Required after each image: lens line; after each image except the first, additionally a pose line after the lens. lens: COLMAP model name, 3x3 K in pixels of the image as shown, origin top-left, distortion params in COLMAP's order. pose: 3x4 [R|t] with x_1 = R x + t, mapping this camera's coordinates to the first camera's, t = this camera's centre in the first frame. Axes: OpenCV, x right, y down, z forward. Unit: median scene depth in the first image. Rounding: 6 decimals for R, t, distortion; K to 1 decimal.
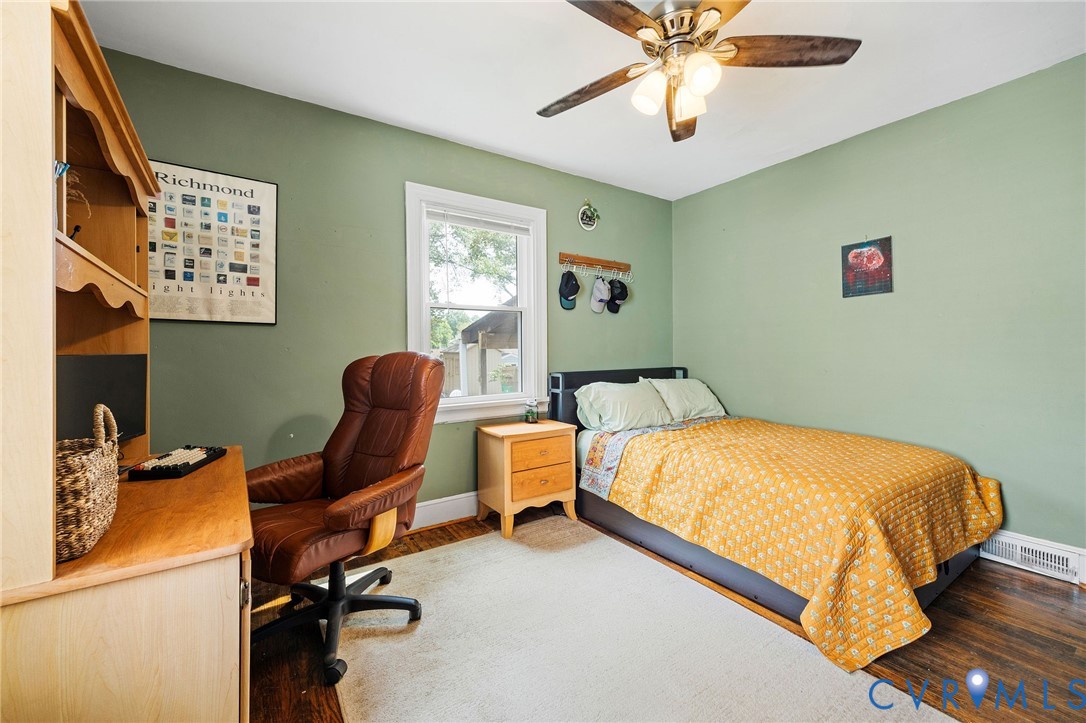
lens RADIAL K [[461.1, 0, 542.5], [0, 461.1, 346.7], [0, 0, 1]] dist [0.016946, -0.000340]
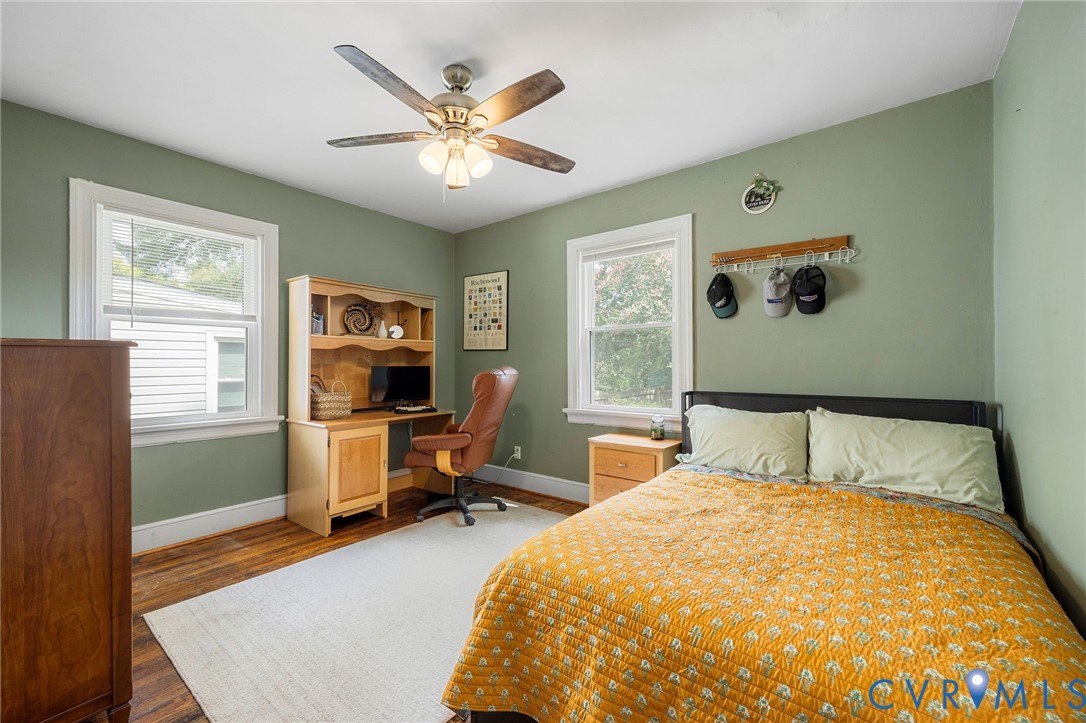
lens RADIAL K [[447.1, 0, 530.3], [0, 447.1, 362.4], [0, 0, 1]] dist [0.013080, -0.000379]
pose [[0.267971, -0.001184, -0.963426, 1.058598], [0.001081, 0.999999, -0.000928, 0.000744], [0.963426, -0.000793, 0.267972, 0.616085]]
